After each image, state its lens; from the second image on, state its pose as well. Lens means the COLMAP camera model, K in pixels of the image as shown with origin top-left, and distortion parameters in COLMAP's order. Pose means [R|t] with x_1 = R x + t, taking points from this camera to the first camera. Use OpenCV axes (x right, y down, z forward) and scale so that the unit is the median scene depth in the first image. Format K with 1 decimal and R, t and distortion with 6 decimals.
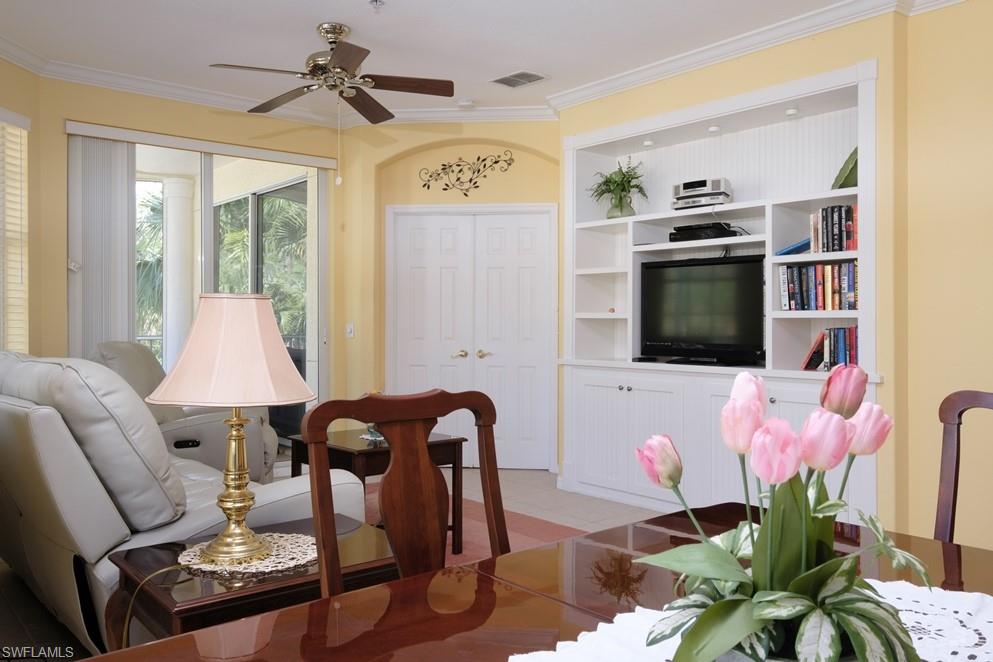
lens RADIAL K [[800.5, 0, 496.5], [0, 800.5, 331.0], [0, 0, 1]] dist [-0.003025, -0.001262]
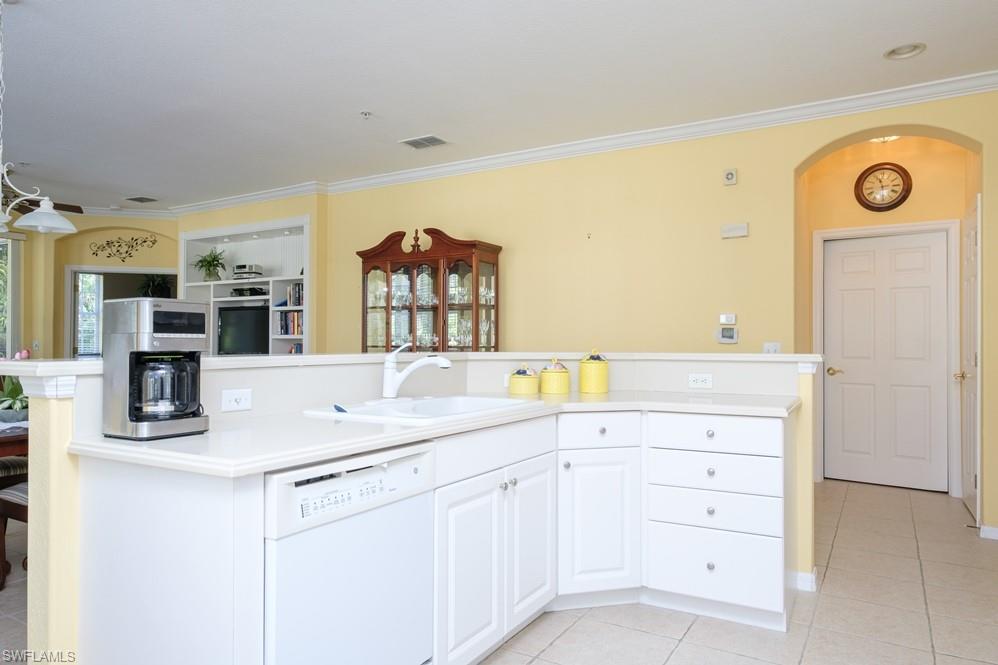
lens RADIAL K [[646.4, 0, 499.0], [0, 646.4, 332.5], [0, 0, 1]] dist [0.003271, 0.000657]
pose [[0.940452, 0.008257, 0.339826, 0.297457], [0.001269, 0.999613, -0.027801, 0.011837], [-0.339924, 0.026577, 0.940077, -0.600954]]
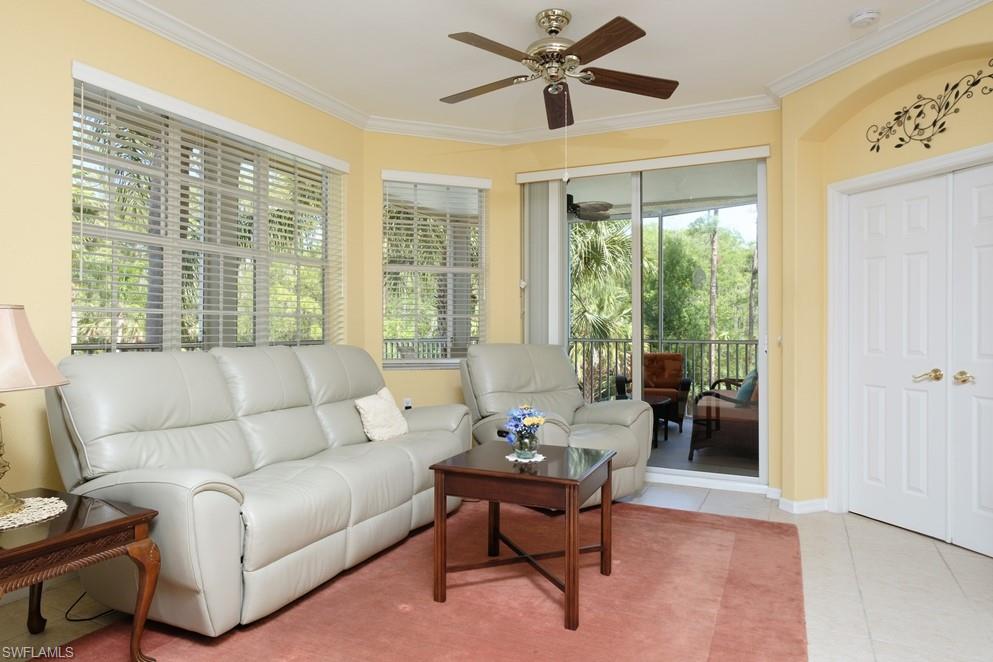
lens RADIAL K [[609.1, 0, 496.5], [0, 609.1, 331.0], [0, 0, 1]] dist [0.000184, 0.000231]
pose [[0.426695, 0.005604, -0.904378, 0.365442], [-0.009857, 0.999950, 0.001546, -0.008917], [0.904342, 0.008255, 0.426729, 0.569982]]
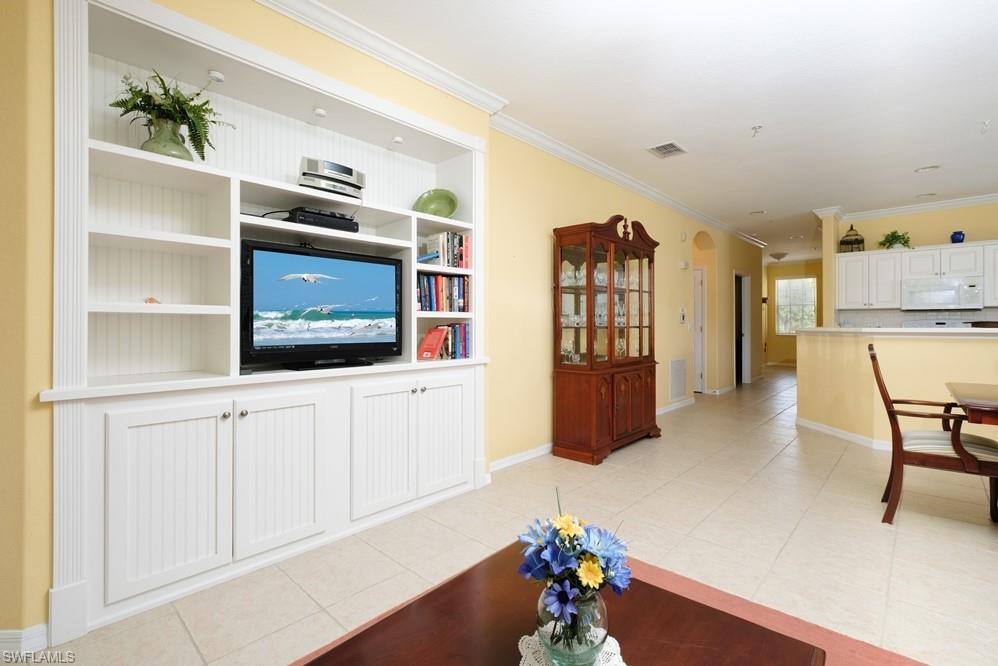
lens RADIAL K [[448.0, 0, 497.6], [0, 448.0, 319.5], [0, 0, 1]] dist [0.000880, 0.000346]
pose [[-0.119354, 0.006008, 0.992834, -0.271598], [0.009782, 0.999940, -0.004875, -0.007672], [-0.992804, 0.009130, -0.119406, 0.869714]]
